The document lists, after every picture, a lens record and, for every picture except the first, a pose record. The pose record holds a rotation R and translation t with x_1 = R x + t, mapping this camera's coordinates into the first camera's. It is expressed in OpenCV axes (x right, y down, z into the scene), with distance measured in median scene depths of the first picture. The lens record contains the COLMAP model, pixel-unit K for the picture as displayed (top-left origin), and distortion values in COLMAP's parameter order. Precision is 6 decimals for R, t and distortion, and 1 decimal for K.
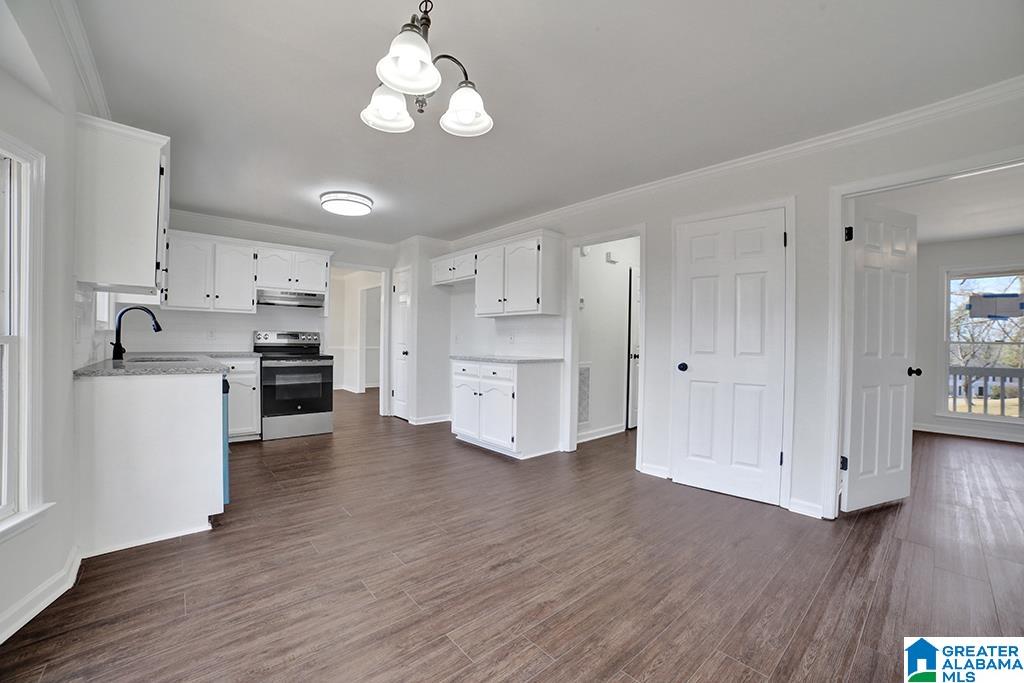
lens RADIAL K [[420.2, 0, 514.5], [0, 420.2, 347.8], [0, 0, 1]] dist [-0.089522, 0.028631]
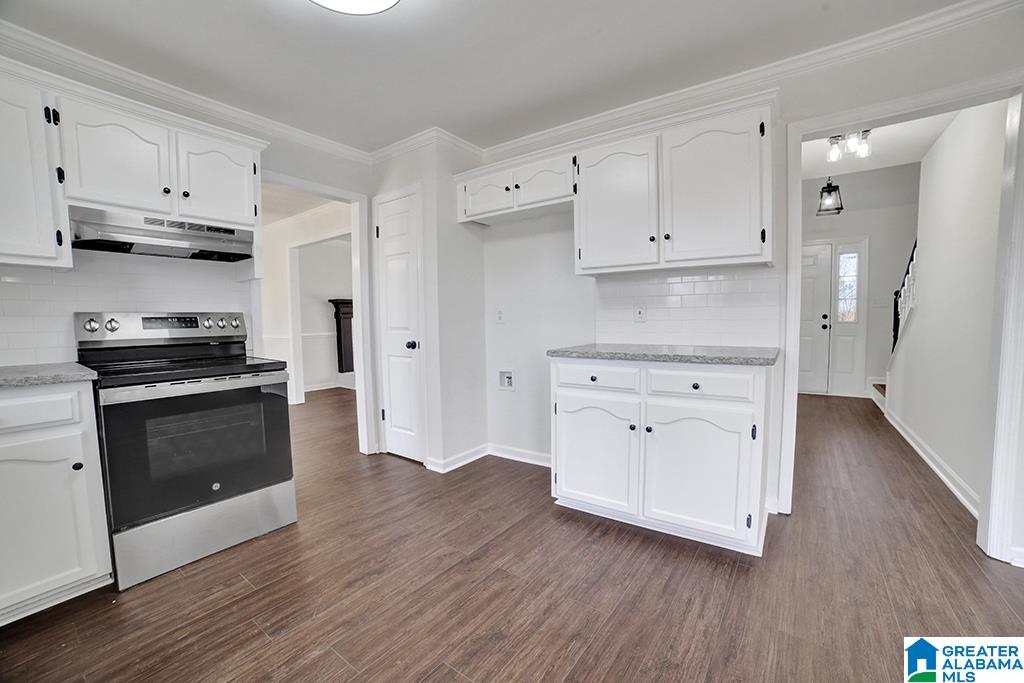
lens RADIAL K [[409.0, 0, 521.3], [0, 409.0, 344.8], [0, 0, 1]] dist [-0.101757, 0.031268]
pose [[0.970274, -0.045357, 0.237723, -0.286837], [0.033140, 0.997929, 0.055139, -0.014529], [-0.239731, -0.045622, 0.969767, 0.510127]]
